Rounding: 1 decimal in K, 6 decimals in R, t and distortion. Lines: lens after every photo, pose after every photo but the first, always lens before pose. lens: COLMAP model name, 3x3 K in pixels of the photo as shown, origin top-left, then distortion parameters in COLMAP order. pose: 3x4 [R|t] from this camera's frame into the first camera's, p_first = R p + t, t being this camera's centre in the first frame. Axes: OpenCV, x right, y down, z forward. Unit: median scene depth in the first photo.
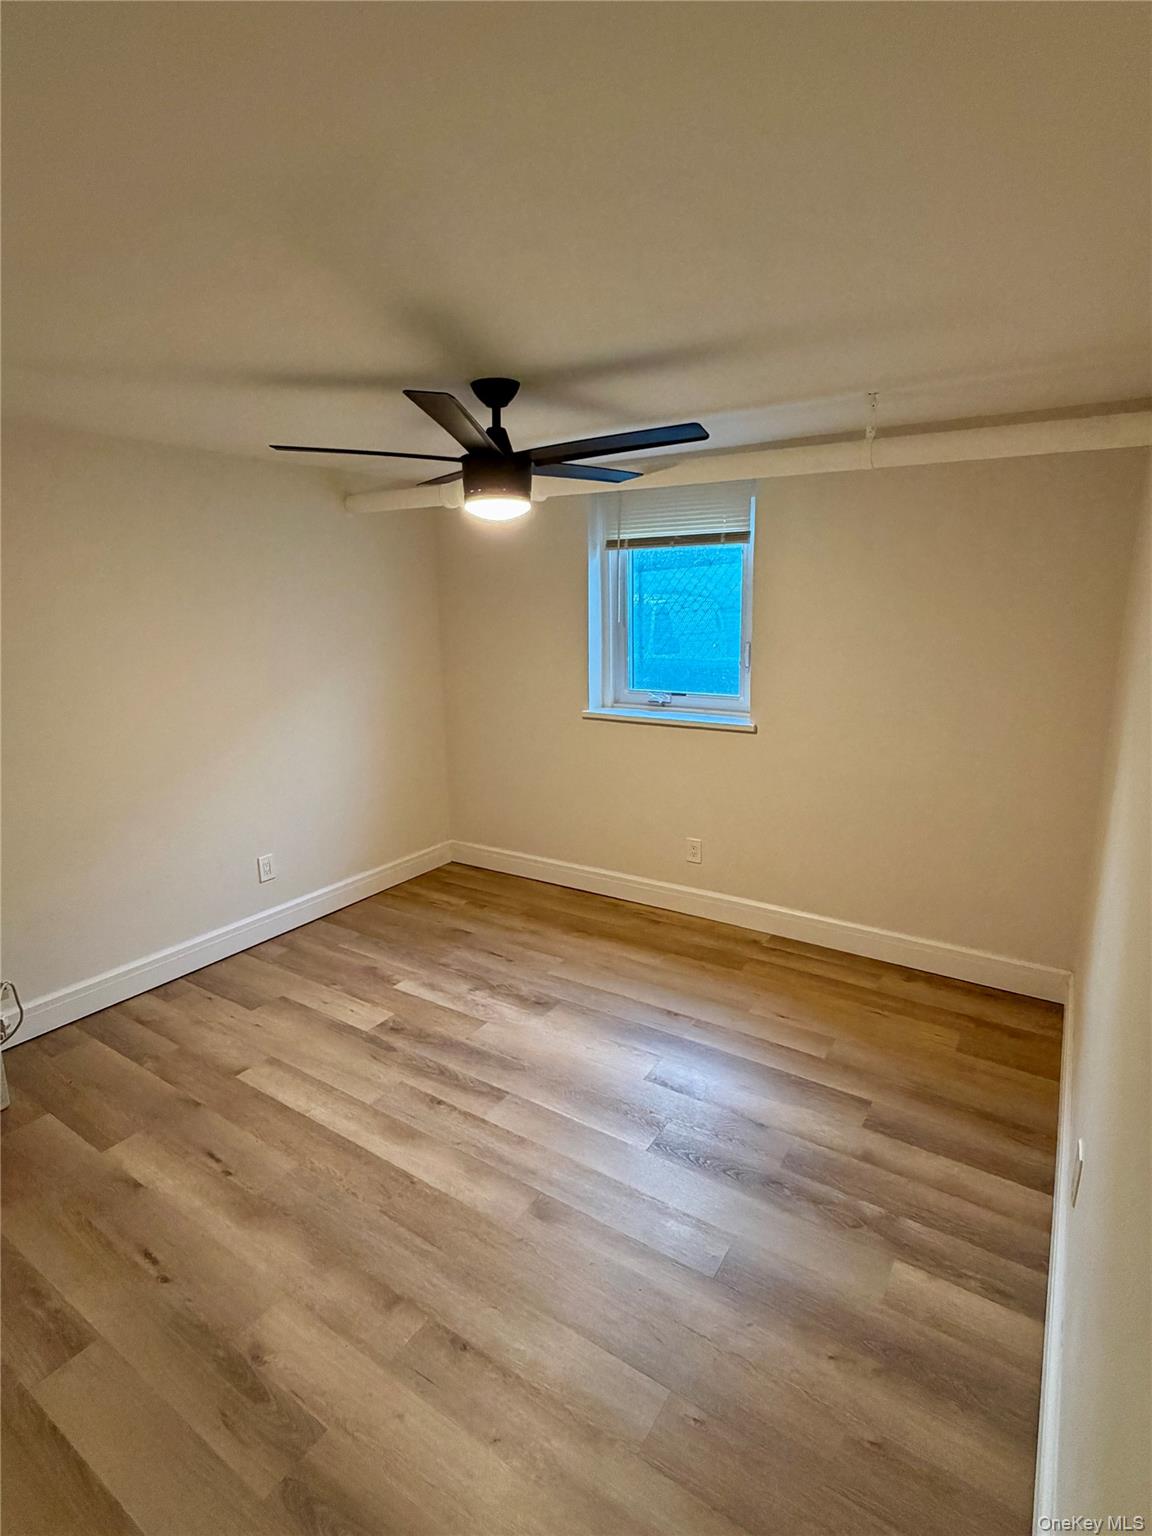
lens RADIAL K [[779.6, 0, 576.0], [0, 779.6, 768.0], [0, 0, 1]] dist [-0.000711, -0.000056]
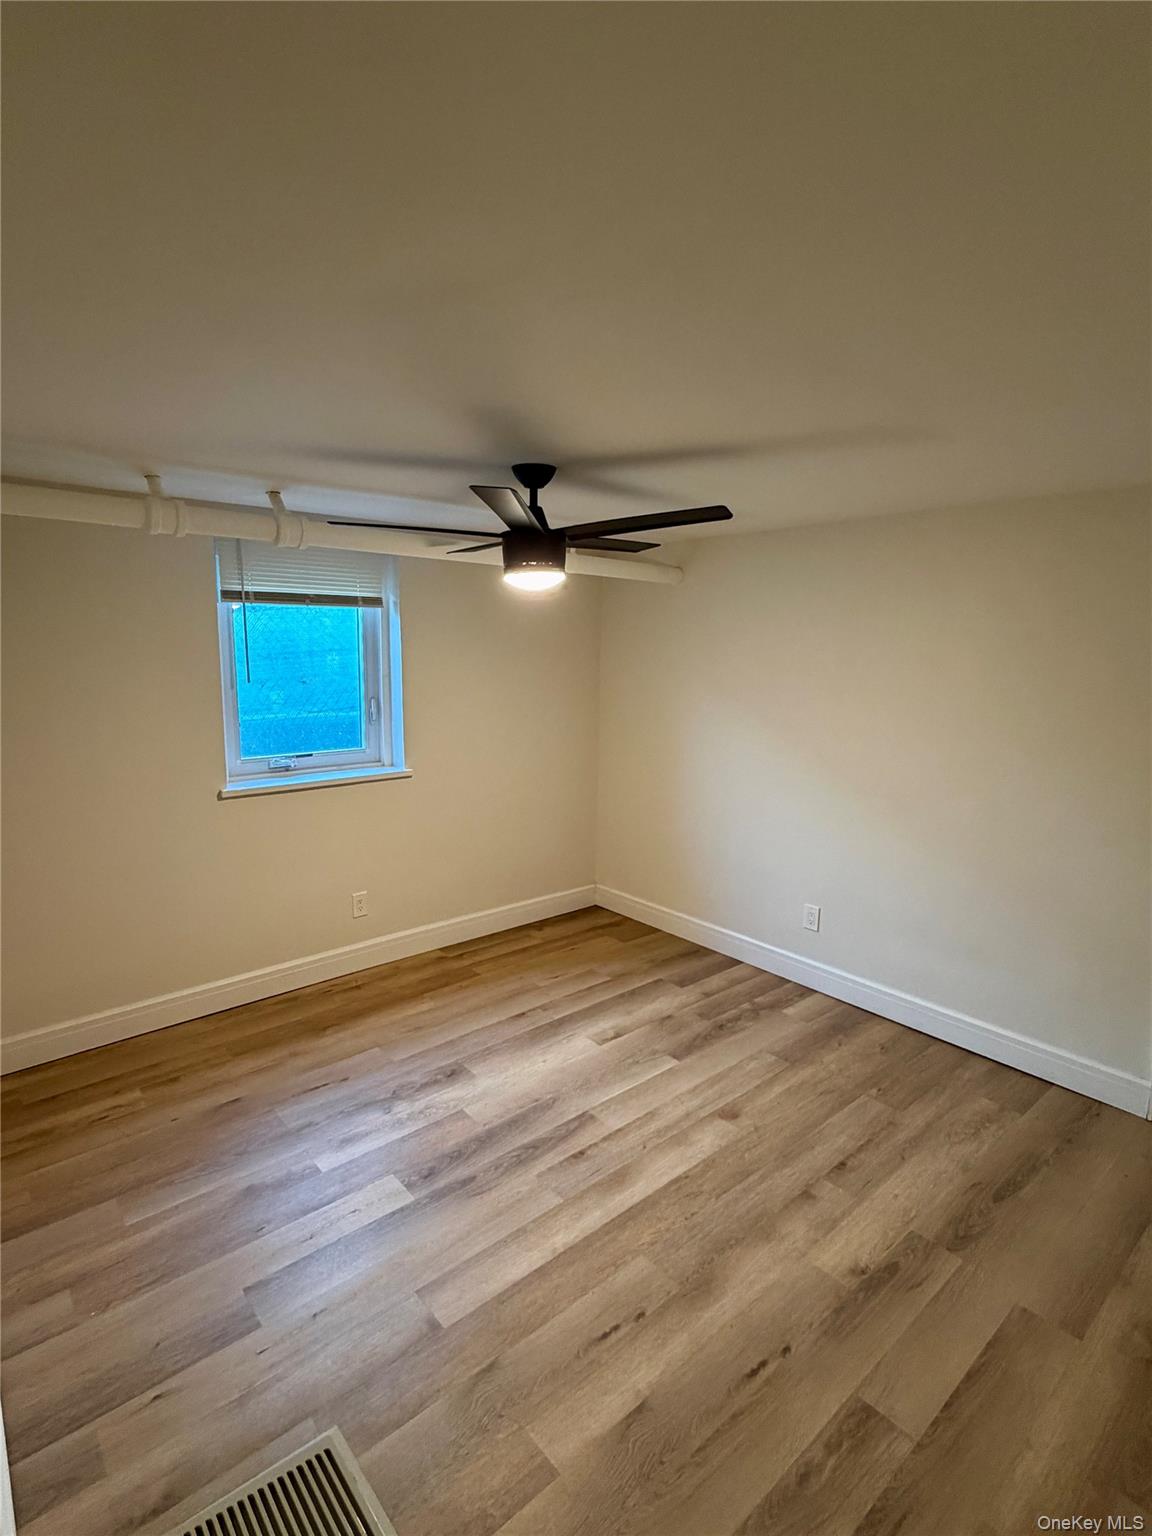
lens RADIAL K [[779.6, 0, 576.0], [0, 779.6, 768.0], [0, 0, 1]] dist [-0.000711, -0.000056]
pose [[0.255269, -0.134971, 0.957403, -0.939016], [0.195774, 0.976913, 0.085523, -0.128263], [-0.946842, 0.165604, 0.275799, 0.561110]]
